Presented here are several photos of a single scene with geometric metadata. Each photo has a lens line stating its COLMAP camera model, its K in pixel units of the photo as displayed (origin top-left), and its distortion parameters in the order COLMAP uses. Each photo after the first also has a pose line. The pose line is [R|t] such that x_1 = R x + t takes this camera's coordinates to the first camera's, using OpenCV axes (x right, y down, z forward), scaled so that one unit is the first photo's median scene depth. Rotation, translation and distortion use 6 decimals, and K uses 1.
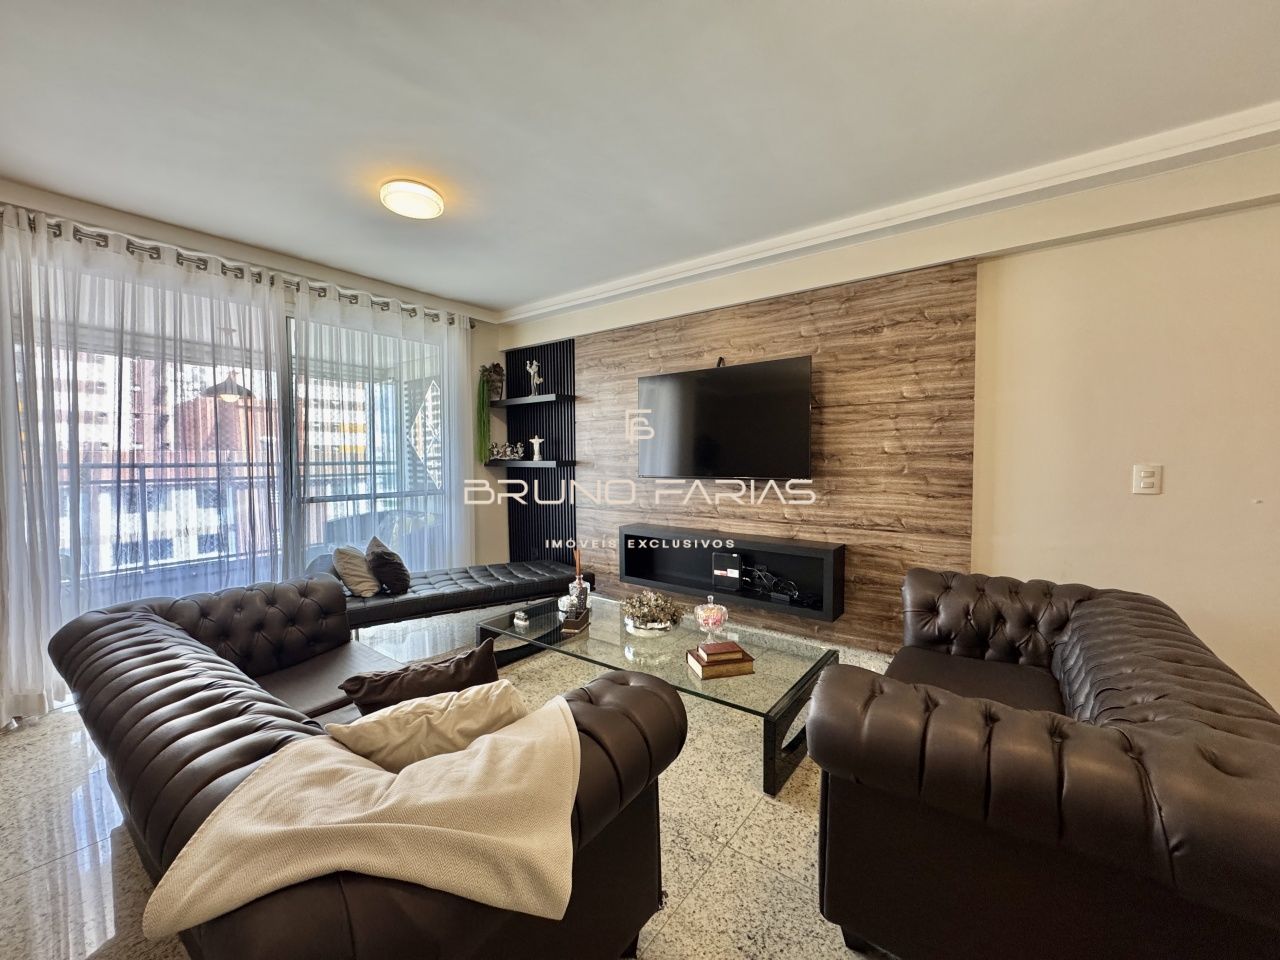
lens RADIAL K [[512.0, 0, 641.8], [0, 512.0, 476.6], [0, 0, 1]] dist [-0.004136, 0.000083]
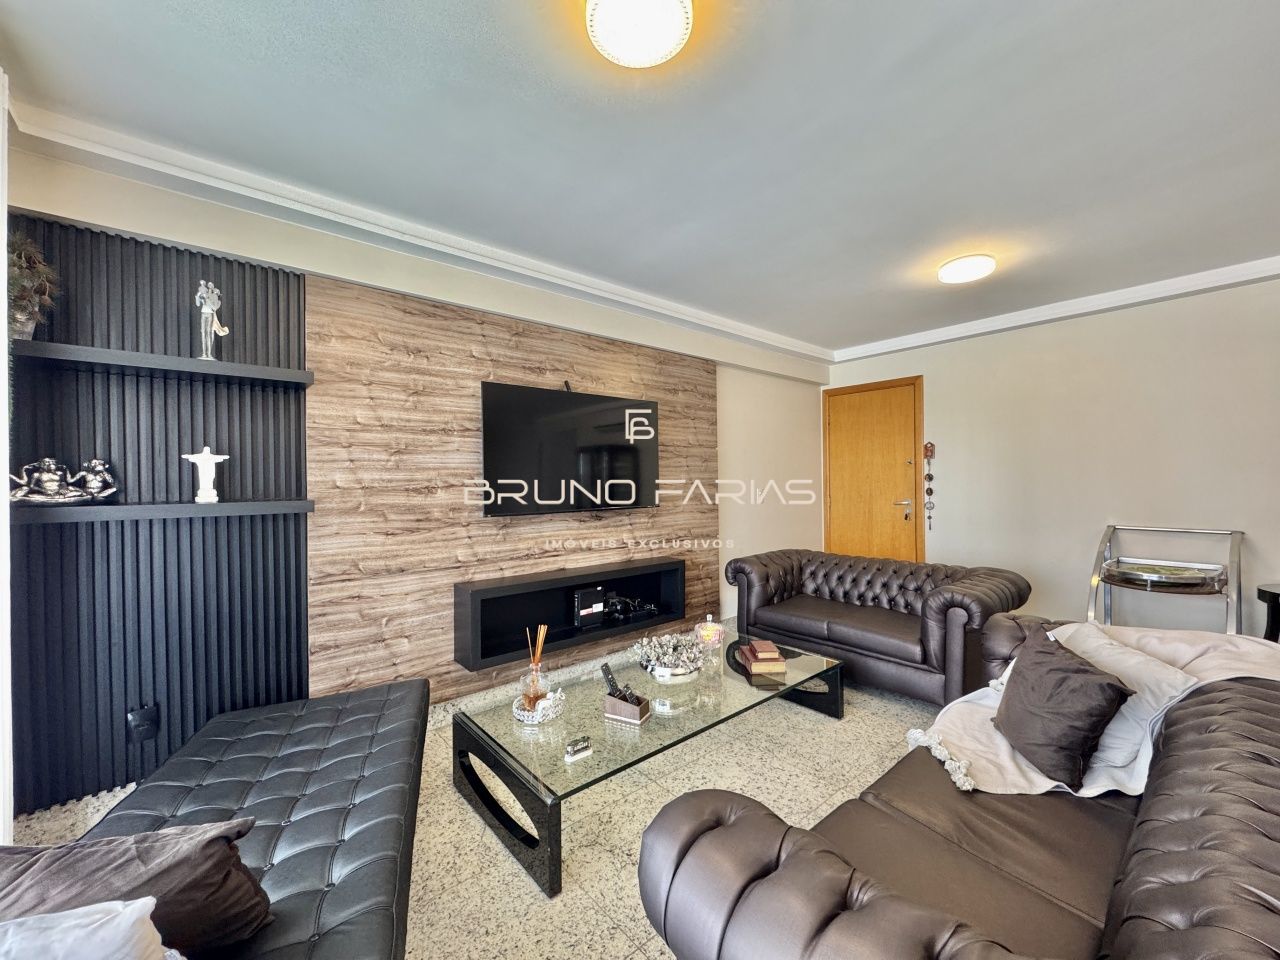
lens RADIAL K [[512.0, 0, 642.2], [0, 512.0, 478.7], [0, 0, 1]] dist [-0.004136, 0.000083]
pose [[0.215067, 0.006526, 0.976578, -0.858184], [0.048522, 0.998671, -0.017360, -0.038393], [-0.975393, 0.051119, 0.214464, 0.798874]]
